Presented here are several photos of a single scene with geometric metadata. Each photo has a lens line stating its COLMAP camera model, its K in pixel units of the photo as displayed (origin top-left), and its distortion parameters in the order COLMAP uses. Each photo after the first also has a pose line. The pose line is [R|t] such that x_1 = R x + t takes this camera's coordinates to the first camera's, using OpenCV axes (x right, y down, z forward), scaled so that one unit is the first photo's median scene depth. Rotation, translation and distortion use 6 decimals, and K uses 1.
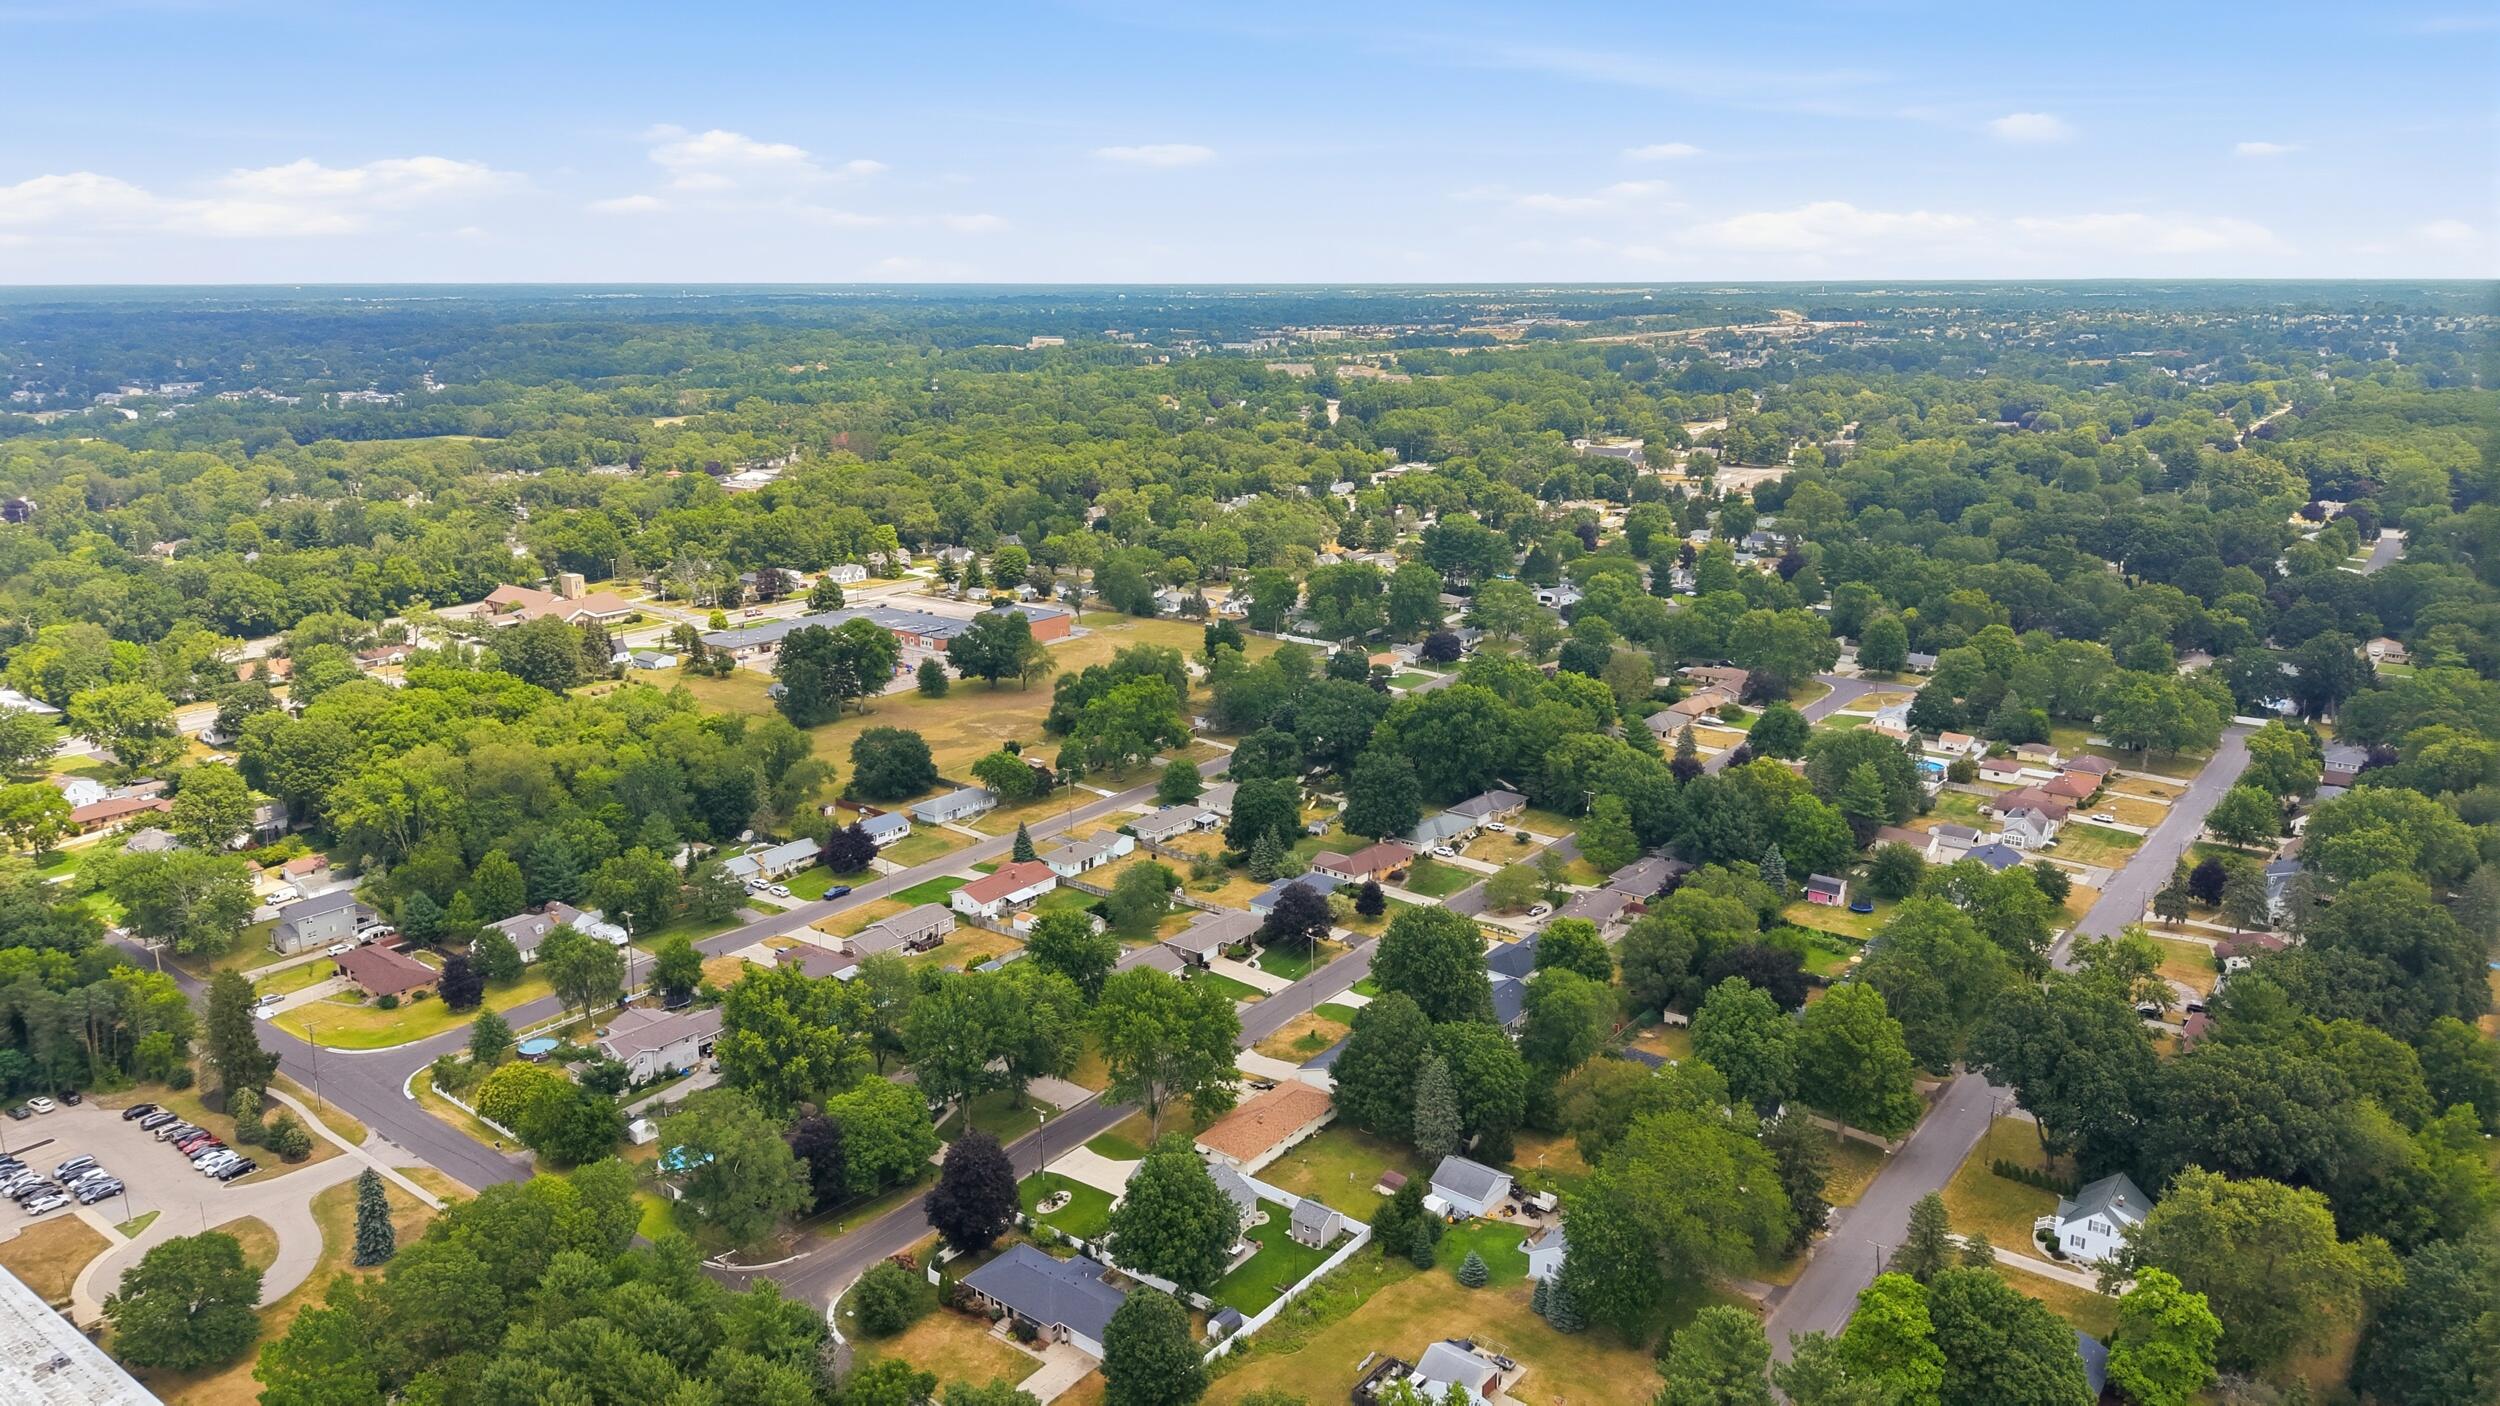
lens RADIAL K [[1664.2, 0, 1250.0], [0, 1664.2, 703.0], [0, 0, 1]] dist [-0.001831, -0.000419]
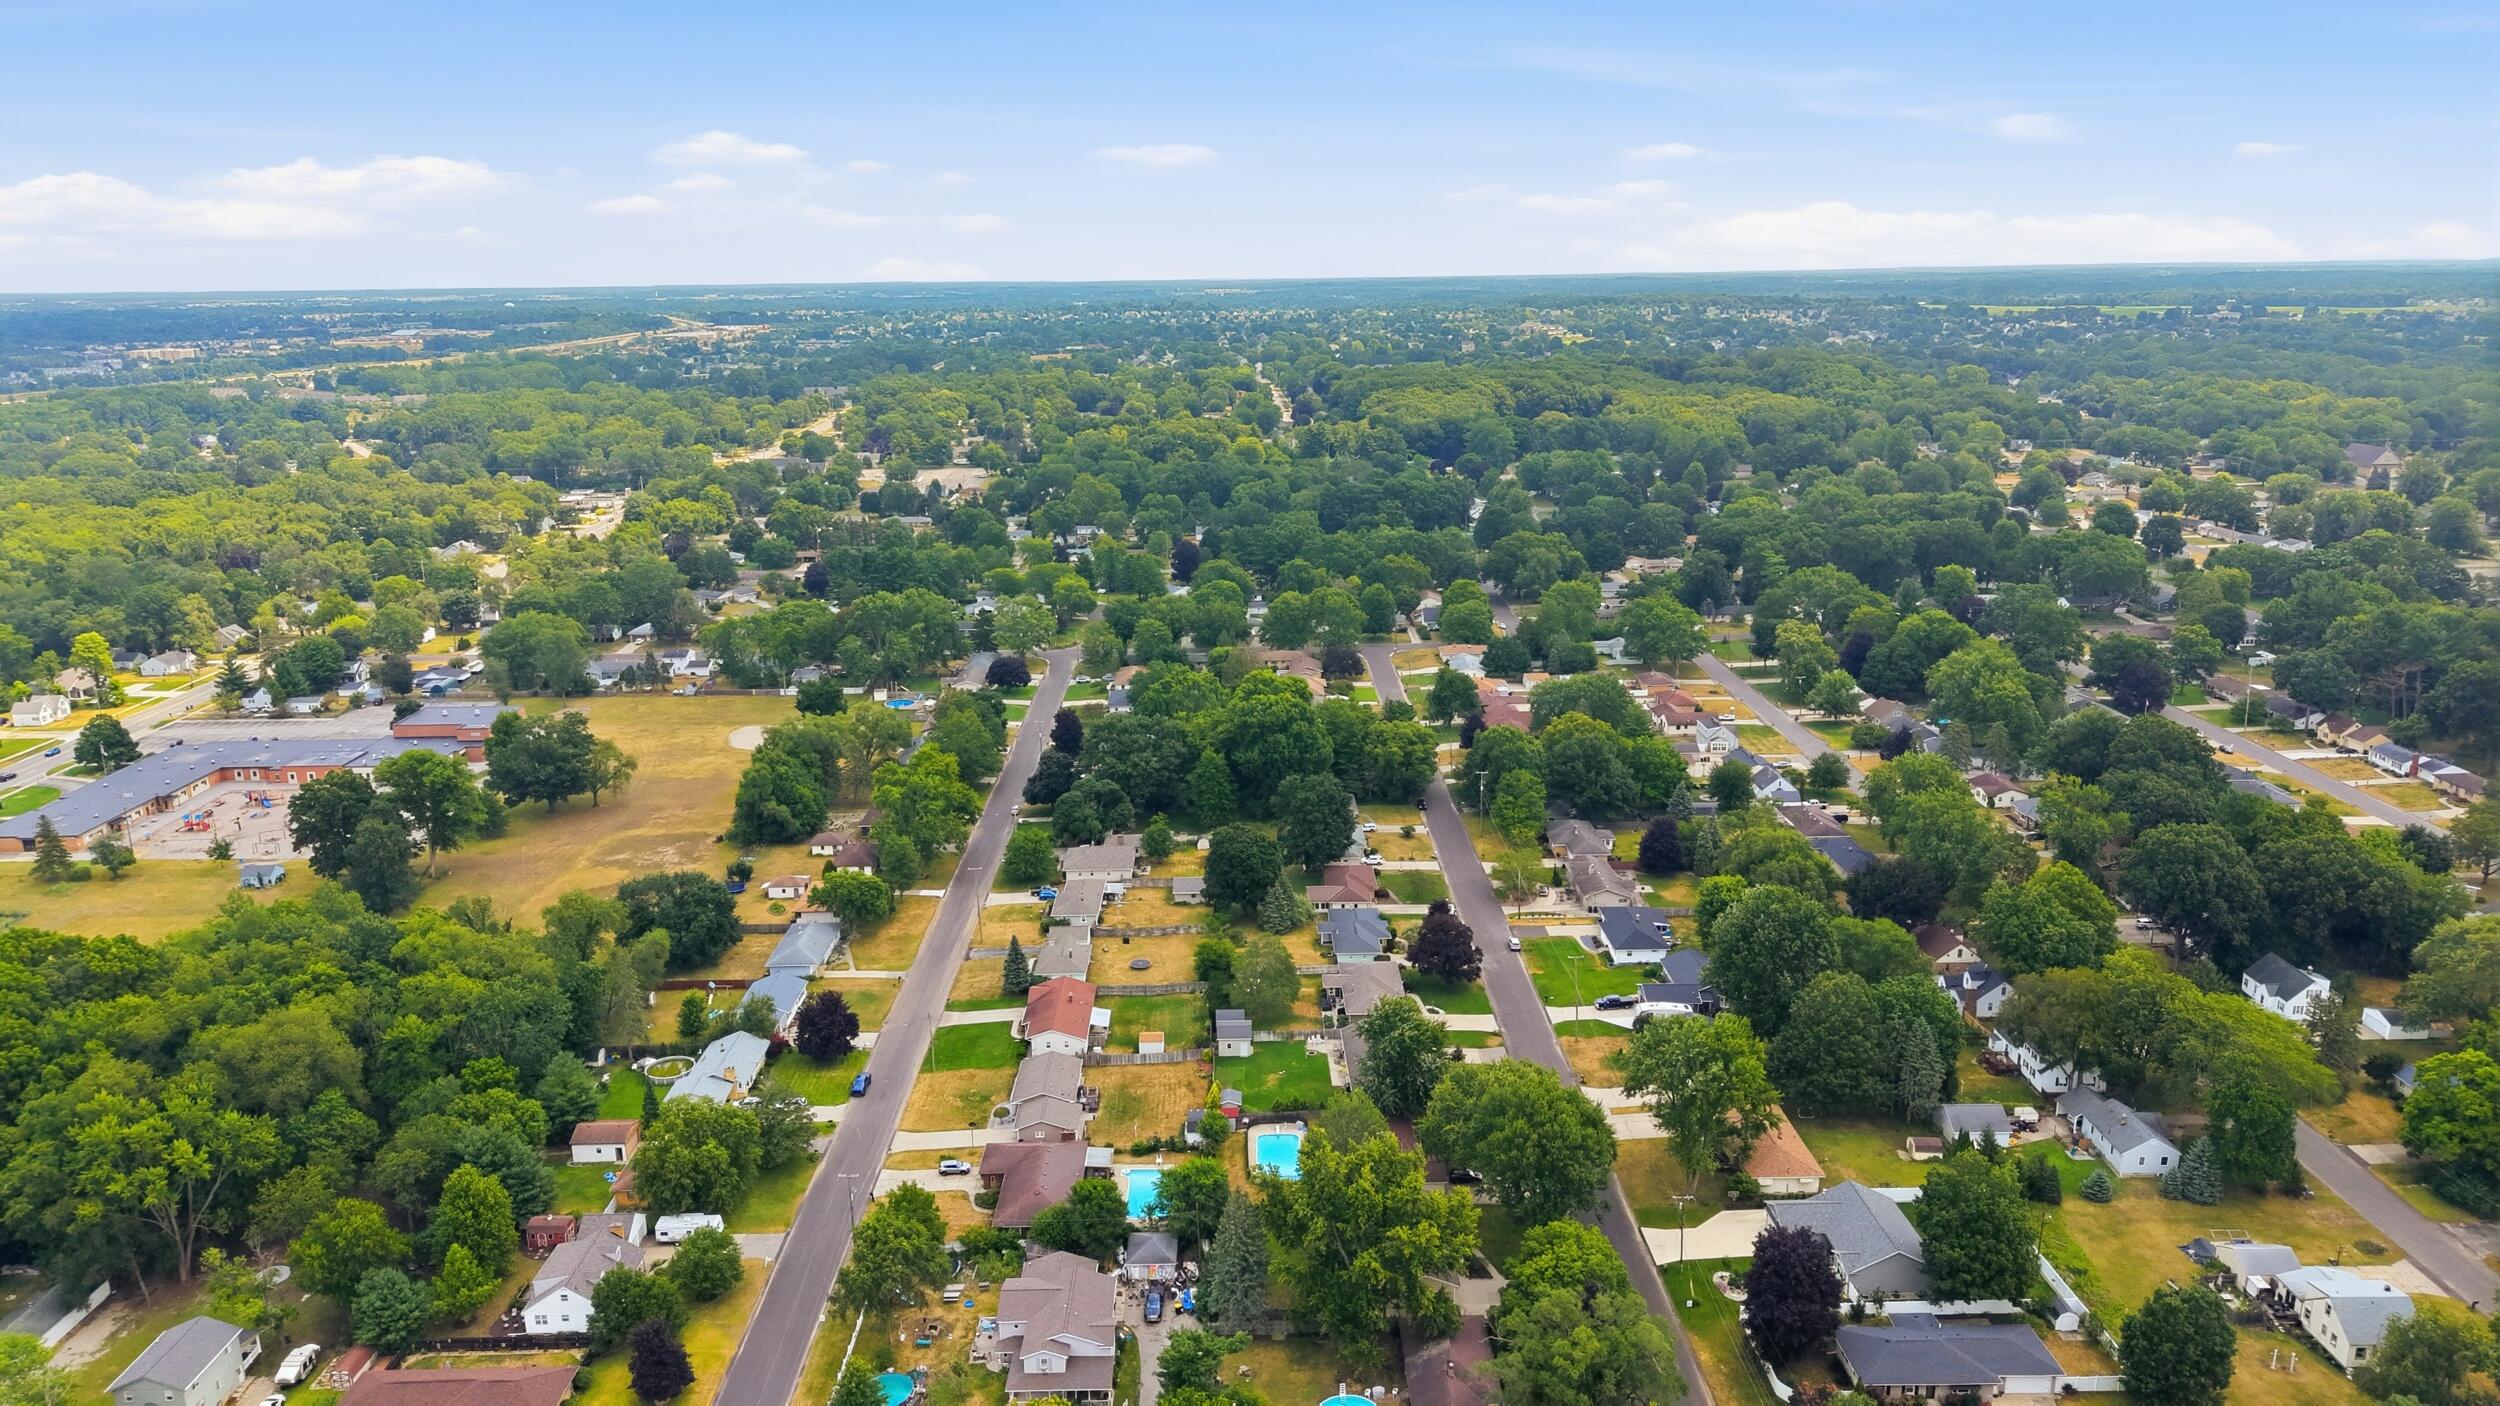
lens RADIAL K [[1664.2, 0, 1250.0], [0, 1664.2, 703.0], [0, 0, 1]] dist [-0.001831, -0.000419]
pose [[0.790928, -0.168578, 0.588231, -0.490801], [0.167419, 0.984239, 0.056959, -0.069153], [-0.588562, 0.053430, 0.806685, 0.239438]]
